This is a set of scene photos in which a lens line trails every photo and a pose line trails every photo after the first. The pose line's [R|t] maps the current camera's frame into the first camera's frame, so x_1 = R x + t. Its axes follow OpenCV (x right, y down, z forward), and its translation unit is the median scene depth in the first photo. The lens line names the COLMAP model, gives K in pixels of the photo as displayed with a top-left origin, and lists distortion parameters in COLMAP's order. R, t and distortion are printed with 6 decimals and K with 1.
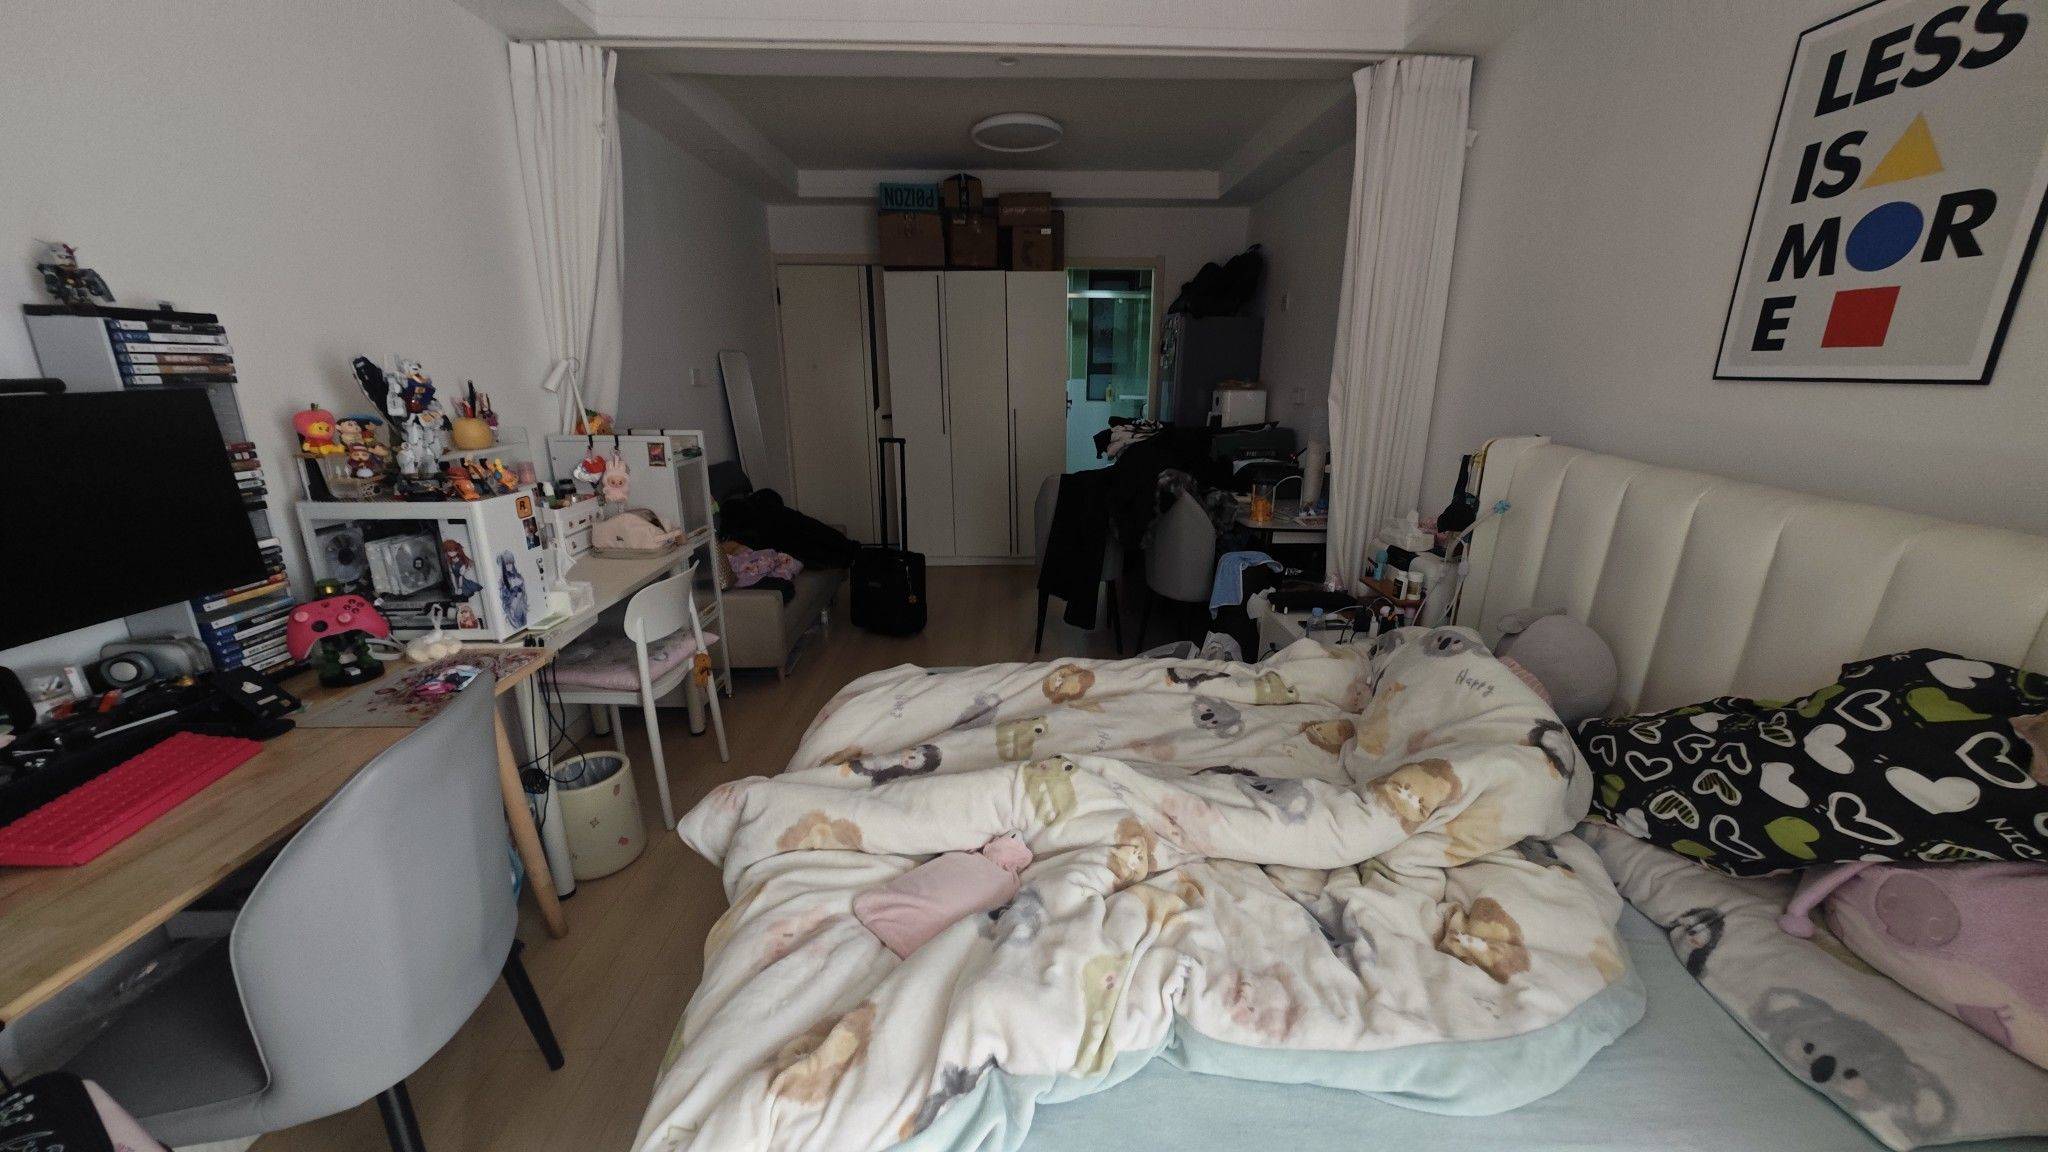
lens RADIAL K [[736.0, 0, 1035.4], [0, 736.0, 580.6], [0, 0, 1]] dist [0.002103, -0.000103]
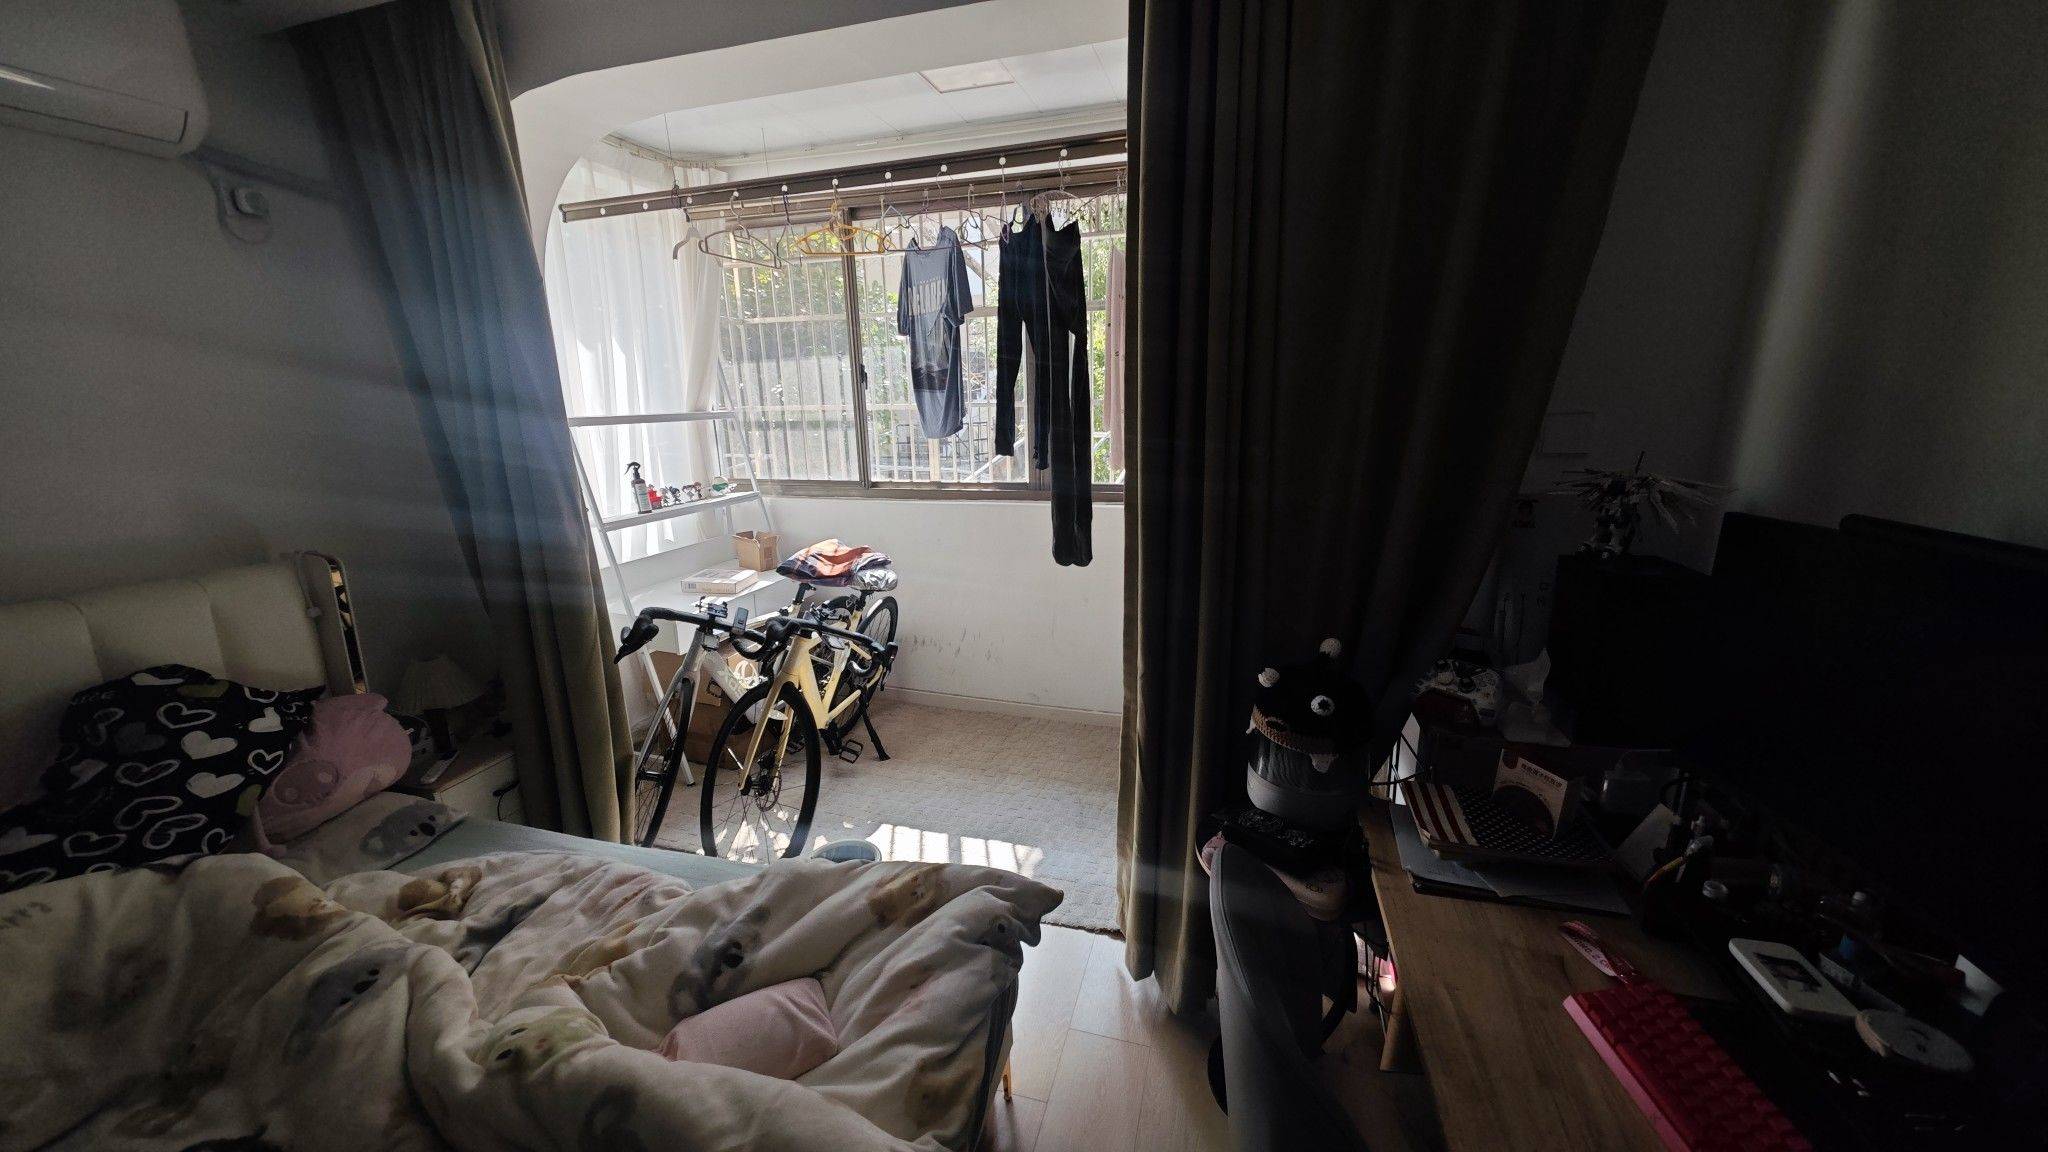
lens RADIAL K [[736.0, 0, 1021.4], [0, 736.0, 569.1], [0, 0, 1]] dist [0.002103, -0.000103]
pose [[-0.946306, -0.054935, 0.318571, -0.796488], [0.112038, 0.868647, 0.482596, -0.560379], [-0.303238, 0.492376, -0.815851, 1.517731]]
